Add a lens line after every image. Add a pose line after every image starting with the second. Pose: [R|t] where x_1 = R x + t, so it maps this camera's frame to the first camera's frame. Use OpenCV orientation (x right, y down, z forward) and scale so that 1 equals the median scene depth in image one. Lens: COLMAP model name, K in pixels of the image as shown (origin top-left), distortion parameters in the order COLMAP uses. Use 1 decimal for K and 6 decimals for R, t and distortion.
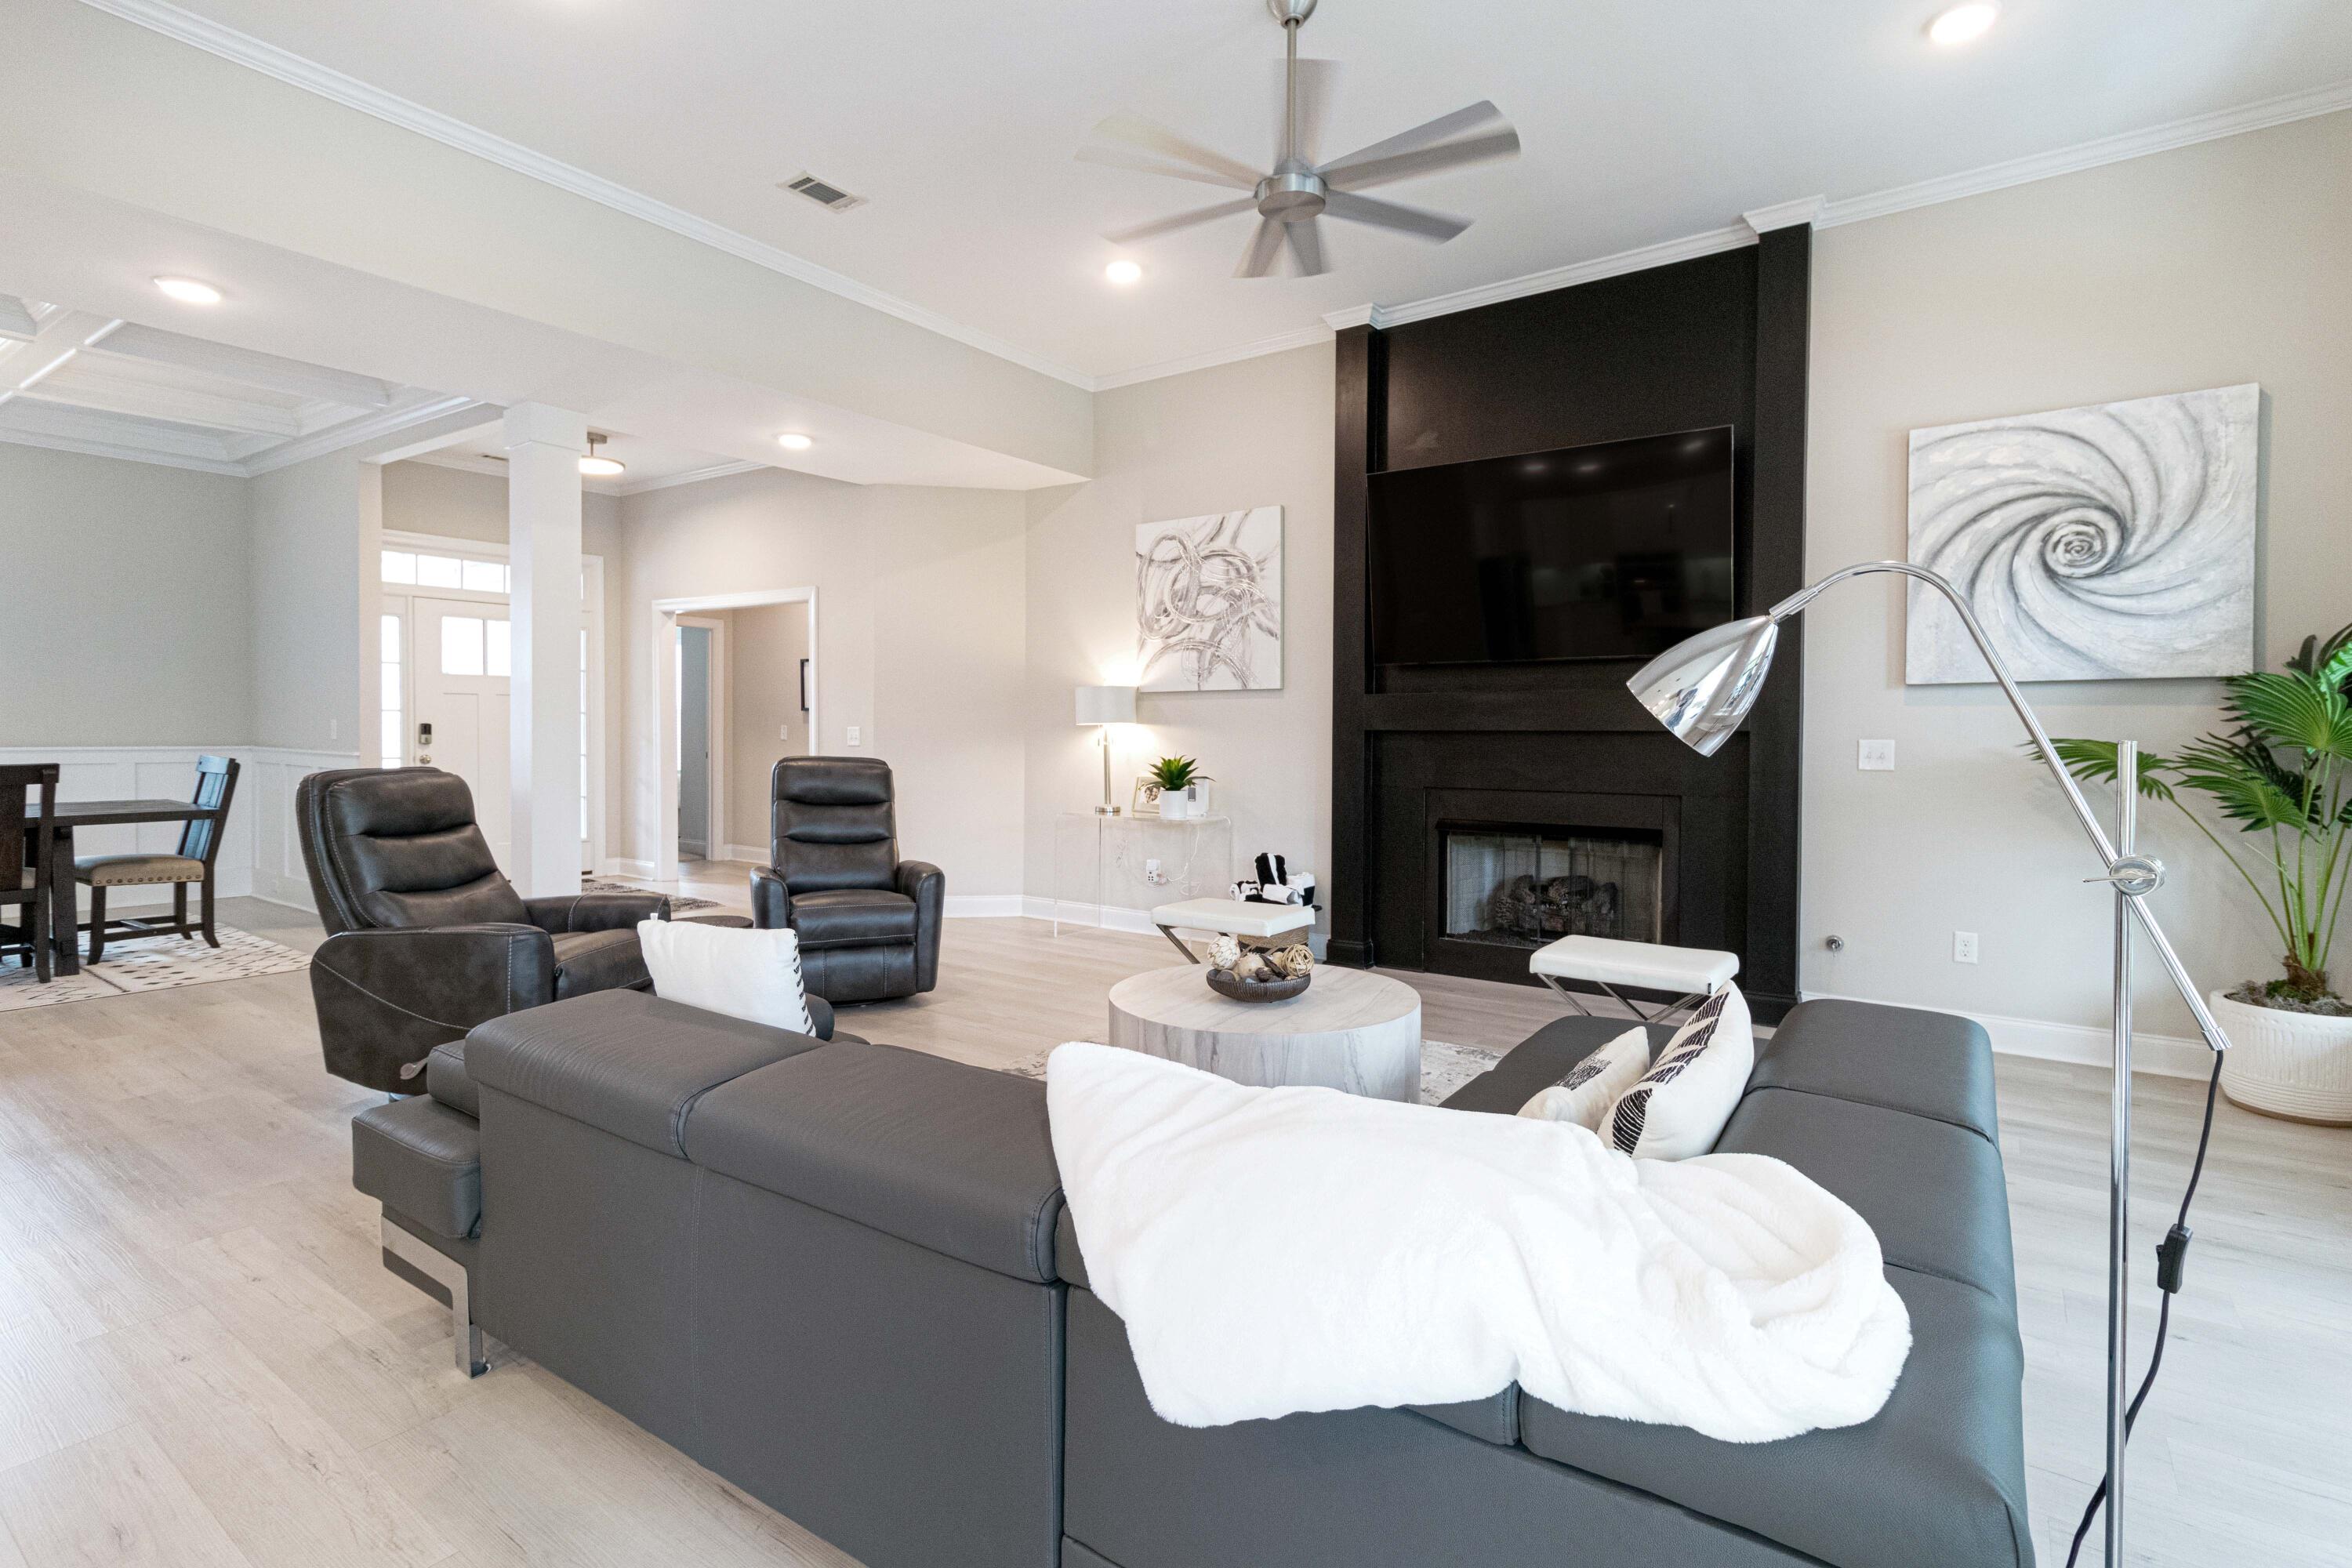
lens RADIAL K [[1108.9, 0, 1180.7], [0, 1108.9, 763.3], [0, 0, 1]] dist [-0.002999, 0.004376]
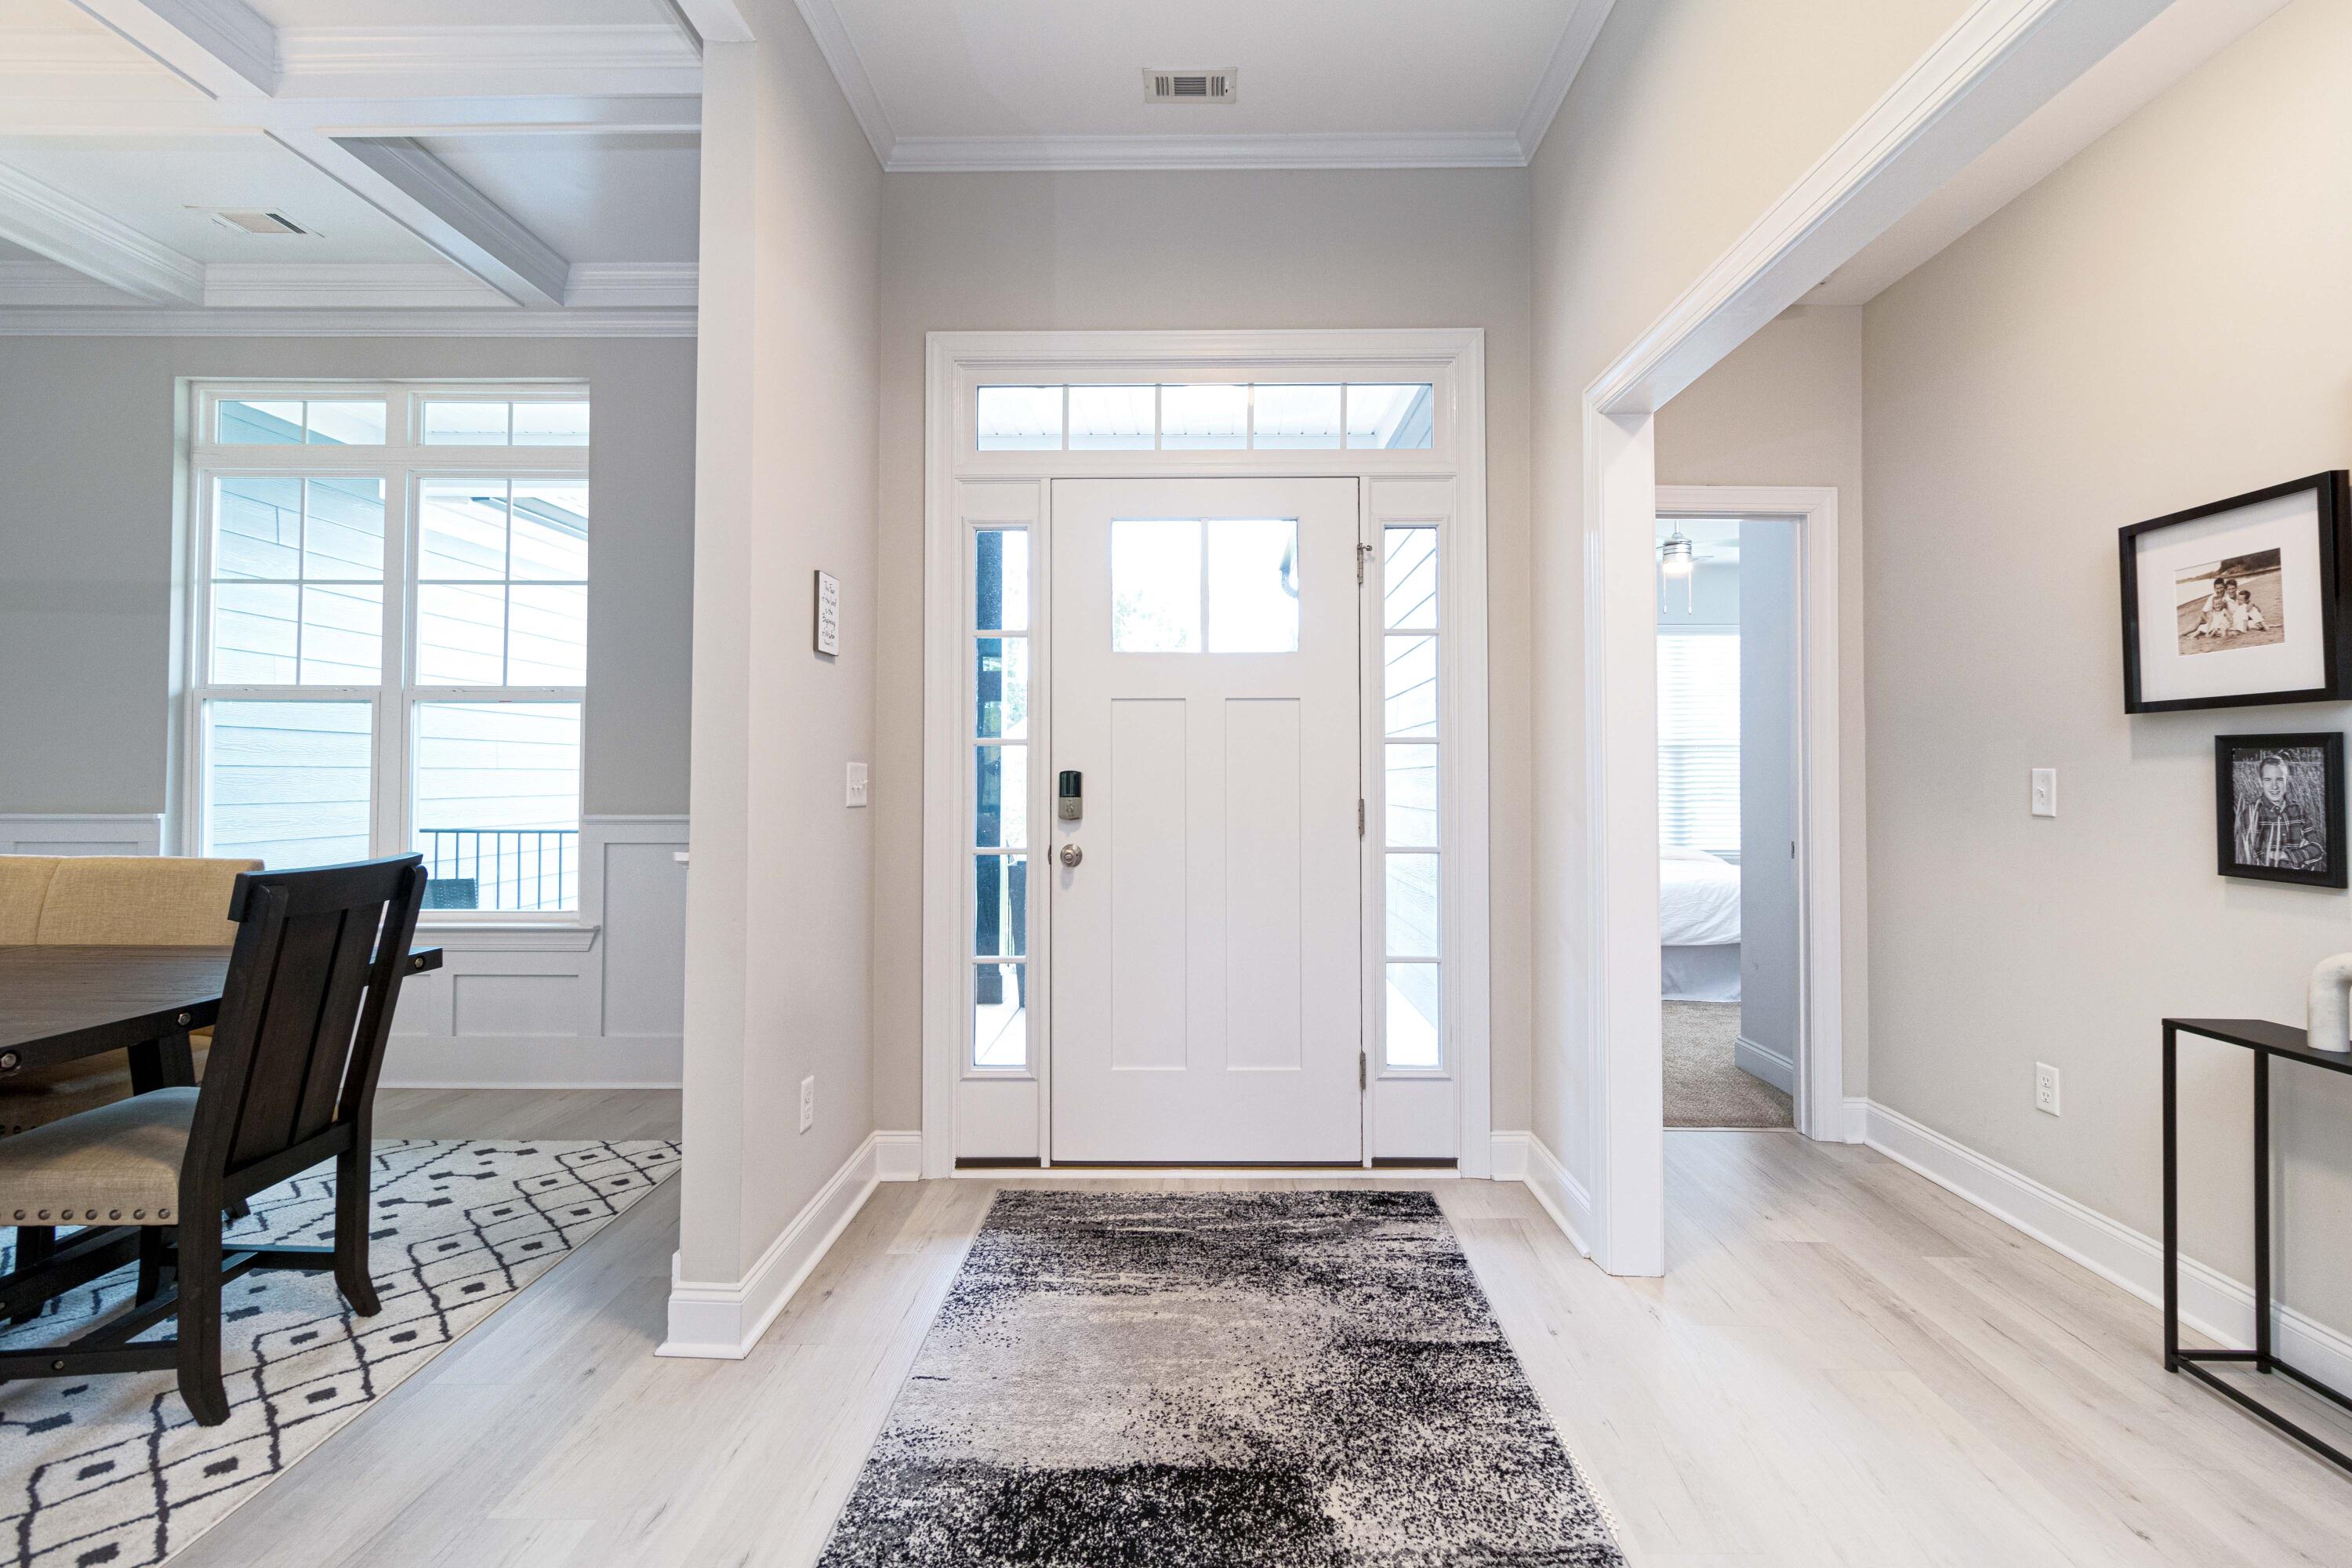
lens RADIAL K [[1108.9, 0, 1213.6], [0, 1108.9, 751.6], [0, 0, 1]] dist [-0.002999, 0.004376]
pose [[0.581884, -0.024466, -0.812904, -0.426028], [-0.020102, 0.998809, -0.044450, -0.036065], [0.813024, 0.042206, 0.580699, 1.124196]]
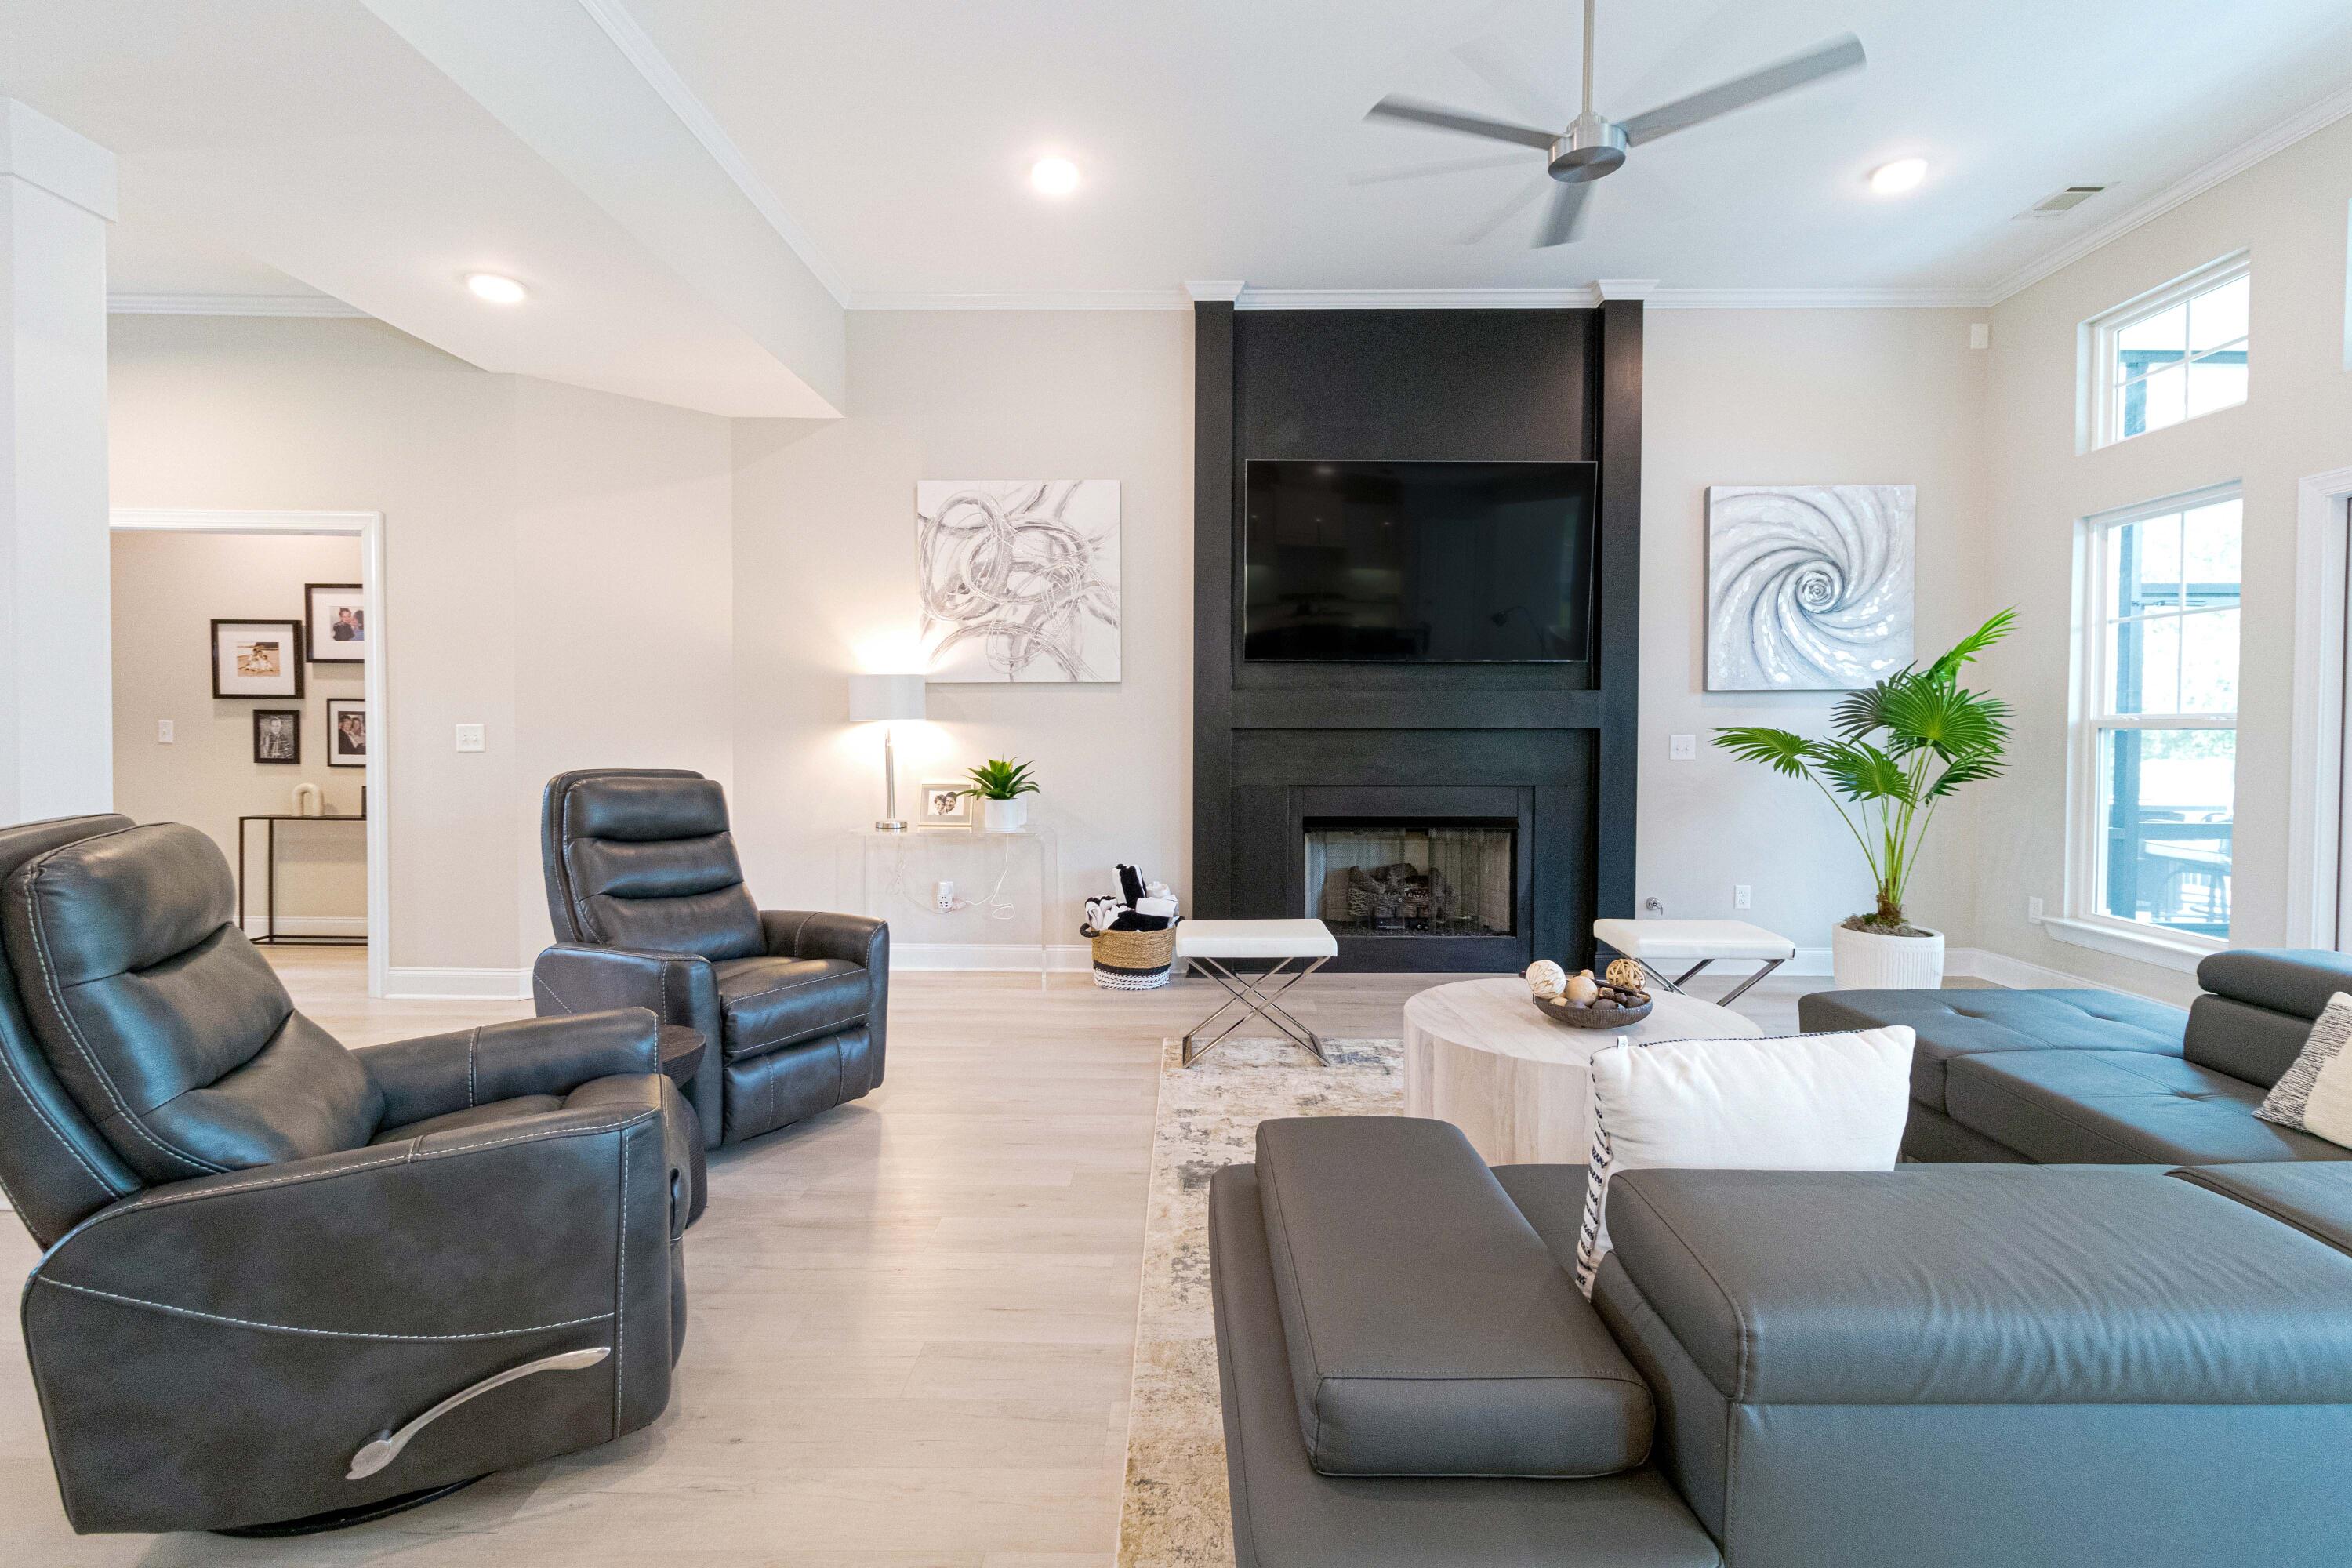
lens RADIAL K [[1108.9, 0, 1169.9], [0, 1108.9, 744.3], [0, 0, 1]] dist [-0.002999, 0.004376]
pose [[0.821288, -0.013088, 0.570364, -0.428831], [0.017940, 0.999835, -0.002889, -0.014295], [-0.570232, 0.012605, 0.821387, 0.254684]]
